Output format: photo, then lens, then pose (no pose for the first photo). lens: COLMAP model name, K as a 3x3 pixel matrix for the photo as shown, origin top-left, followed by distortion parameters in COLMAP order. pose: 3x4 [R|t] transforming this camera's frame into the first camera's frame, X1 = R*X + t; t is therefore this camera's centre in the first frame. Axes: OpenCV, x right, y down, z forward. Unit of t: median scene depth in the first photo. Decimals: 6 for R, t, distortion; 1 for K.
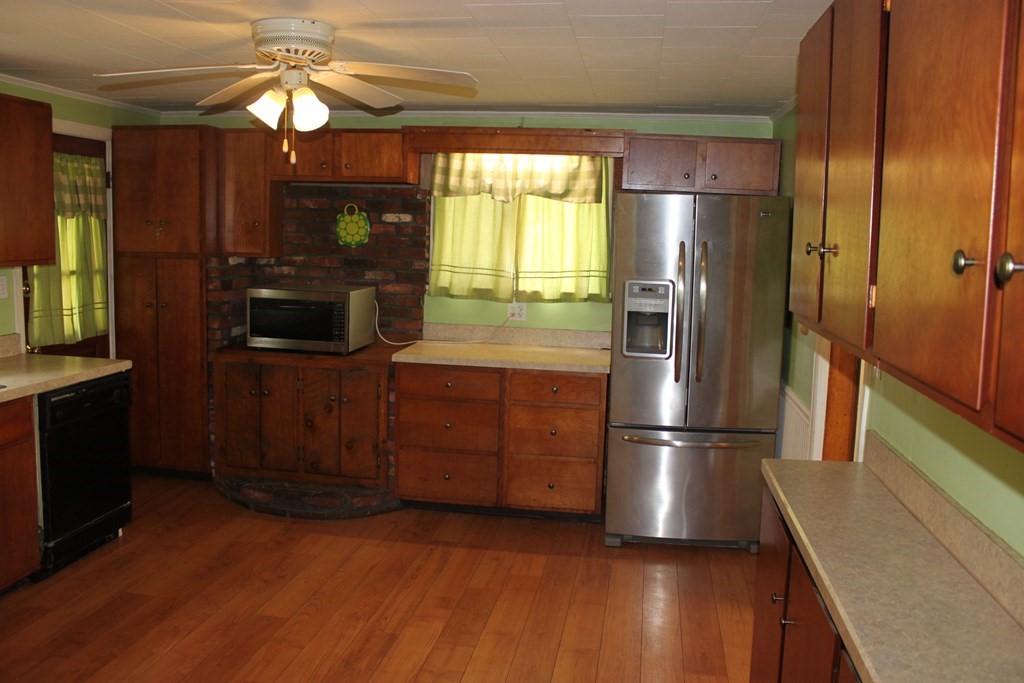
lens RADIAL K [[843.1, 0, 513.9], [0, 843.1, 331.2], [0, 0, 1]] dist [-0.163889, 0.139397]
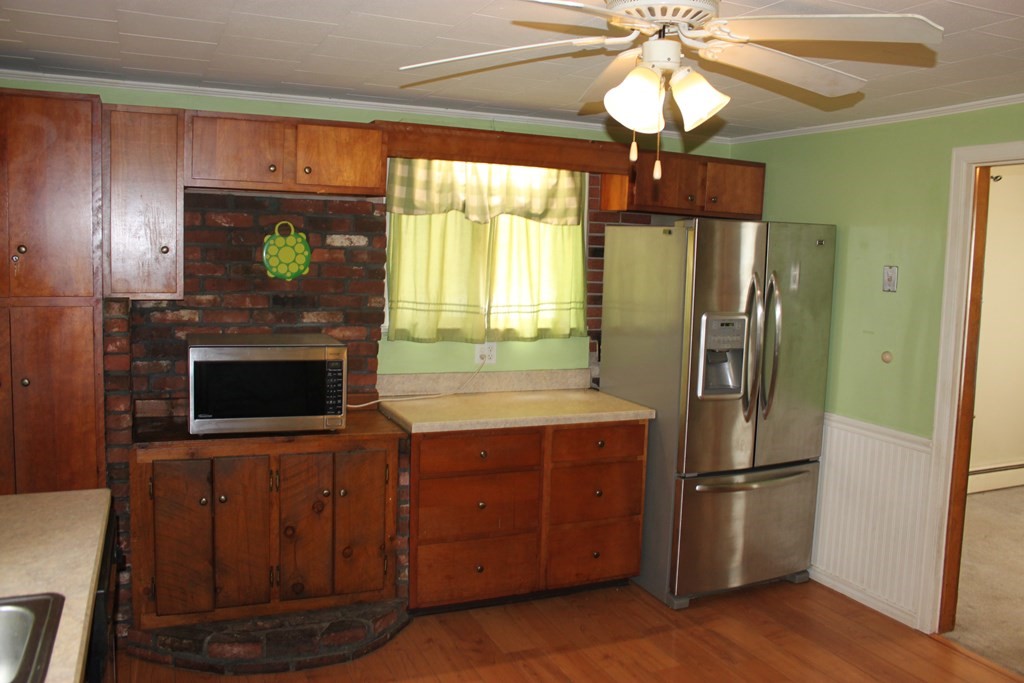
lens RADIAL K [[843.1, 0, 513.9], [0, 843.1, 331.2], [0, 0, 1]] dist [-0.163889, 0.139397]
pose [[0.848336, -0.054378, 0.526659, -0.443201], [0.056881, 0.998315, 0.011453, -0.057204], [-0.526394, 0.020241, 0.850000, 0.296329]]
